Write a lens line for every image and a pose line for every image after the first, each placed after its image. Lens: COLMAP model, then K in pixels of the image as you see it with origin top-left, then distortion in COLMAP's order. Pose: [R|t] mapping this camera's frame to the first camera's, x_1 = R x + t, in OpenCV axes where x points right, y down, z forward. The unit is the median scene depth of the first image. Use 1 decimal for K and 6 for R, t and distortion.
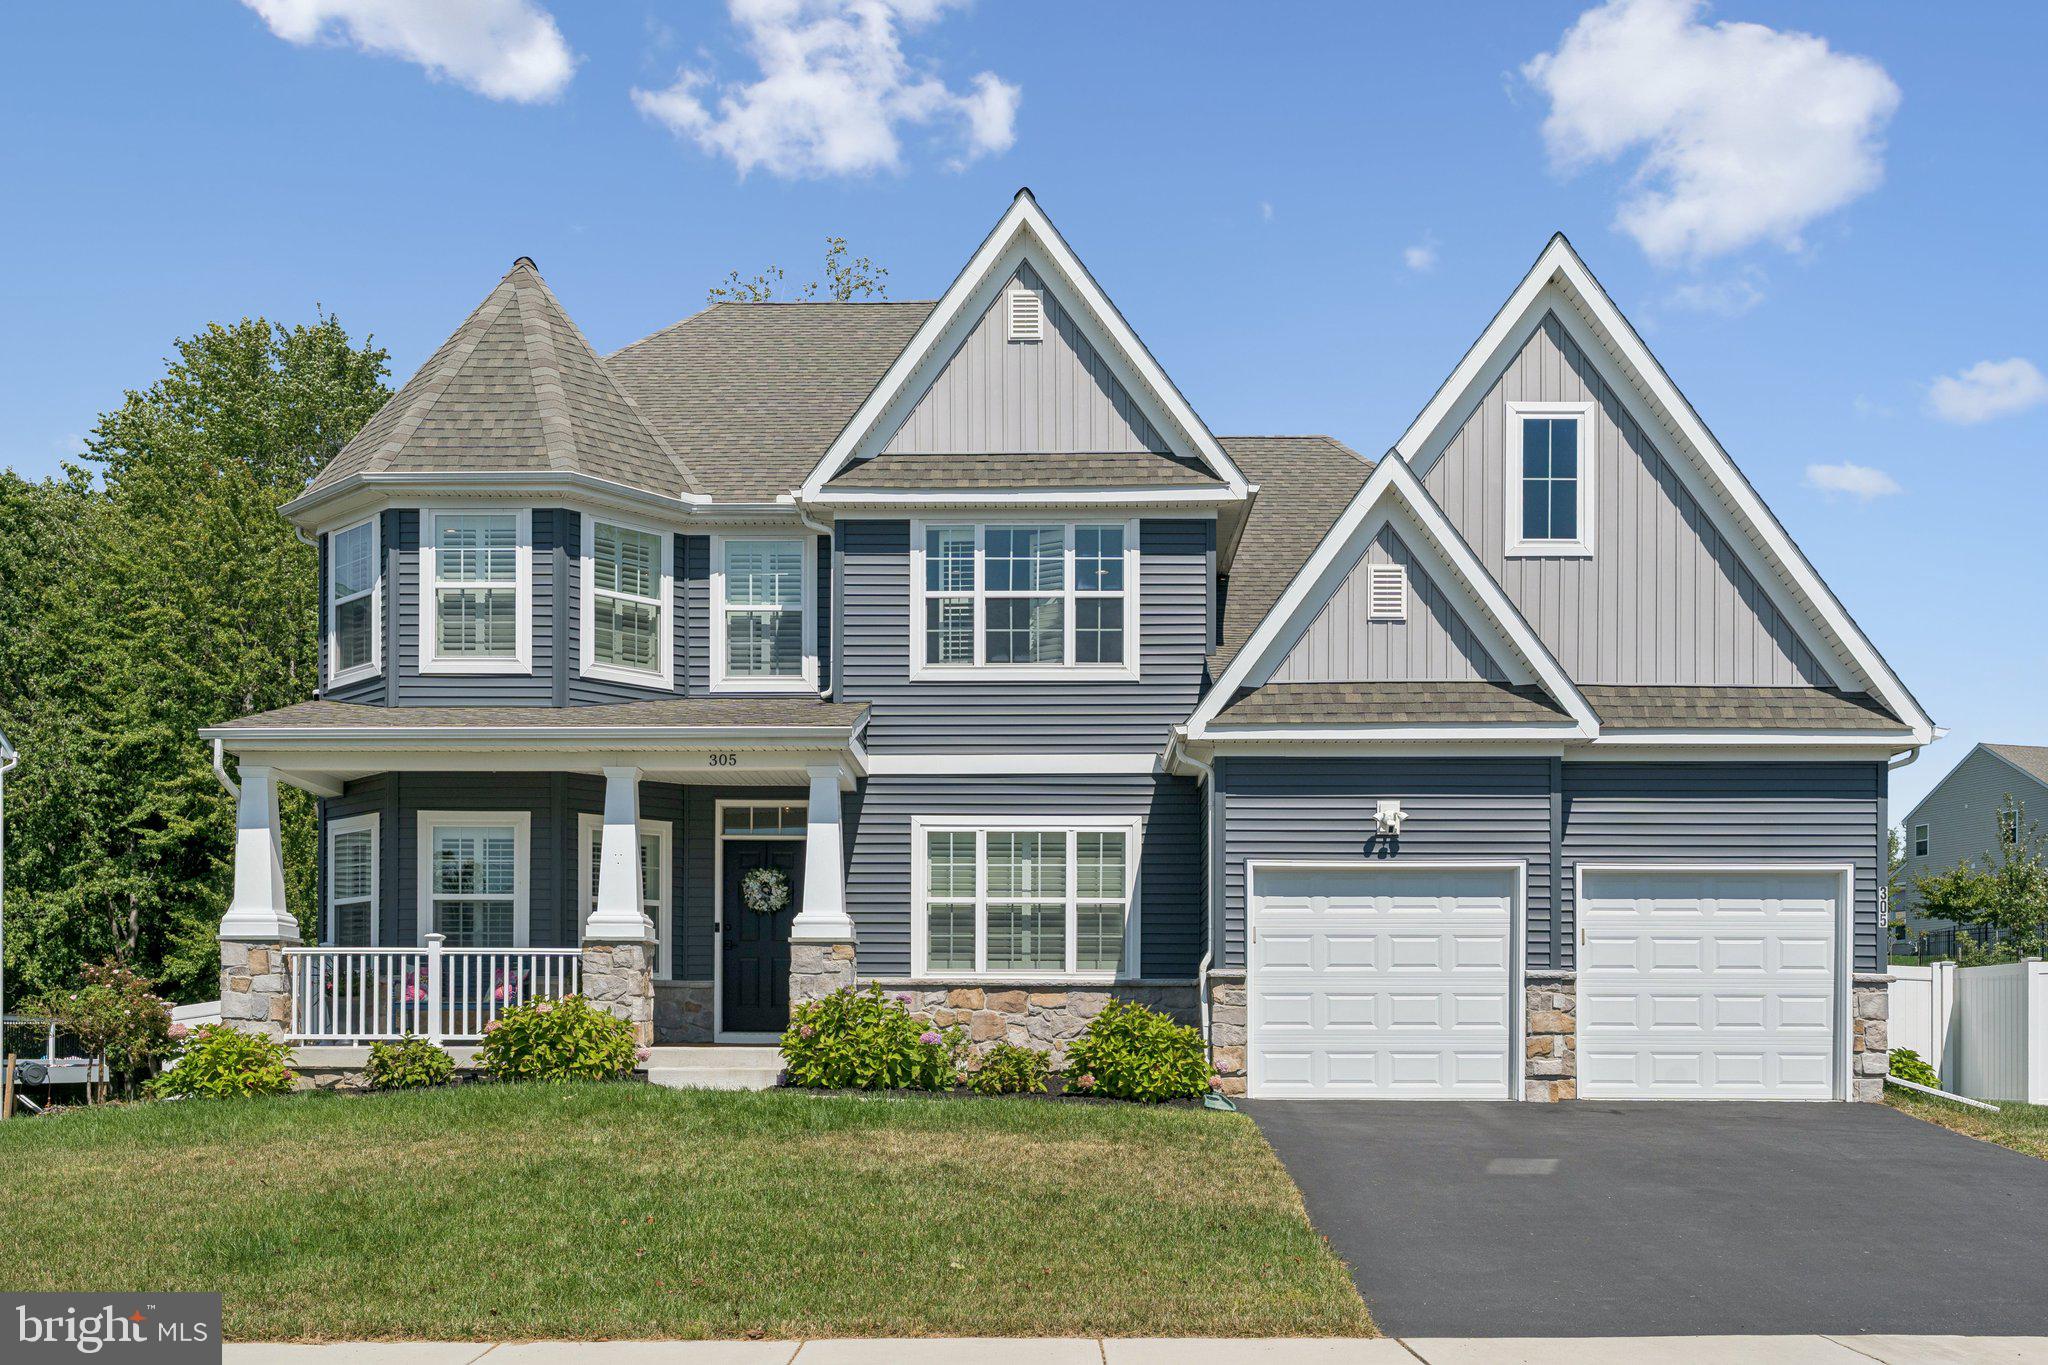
lens RADIAL K [[2027.8, 0, 1020.7], [0, 2027.8, 667.4], [0, 0, 1]] dist [-0.003560, 0.000000]
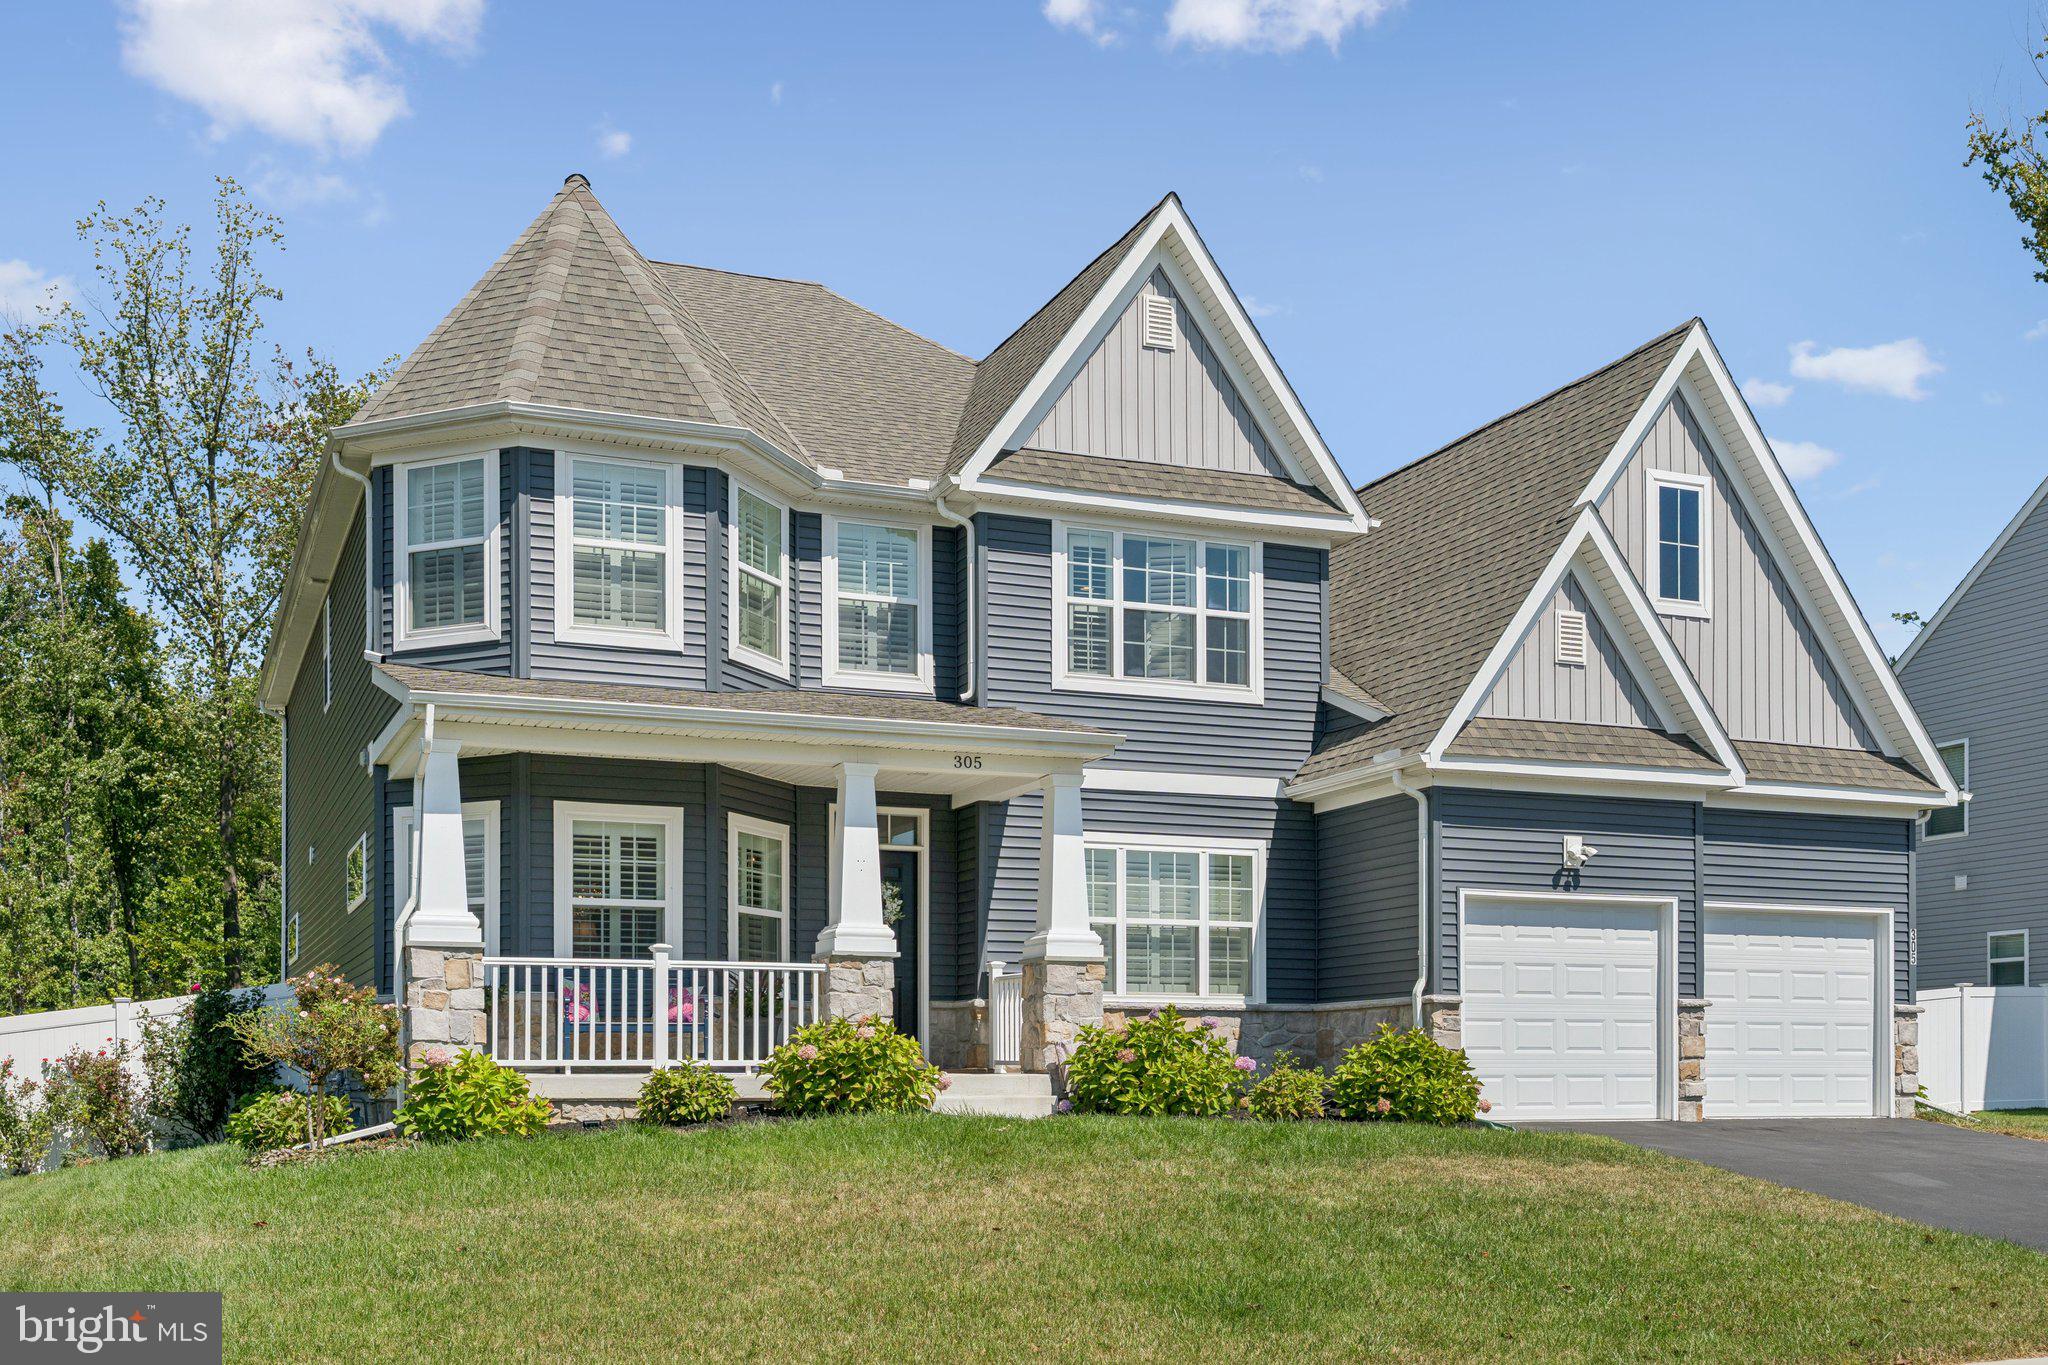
lens RADIAL K [[2027.8, 0, 1022.2], [0, 2027.8, 702.5], [0, 0, 1]] dist [-0.003560, 0.000000]
pose [[0.921543, 0.066387, 0.382559, -0.446168], [-0.067933, 0.997645, -0.009481, 0.023830], [-0.382287, -0.017251, 0.923882, 0.129196]]
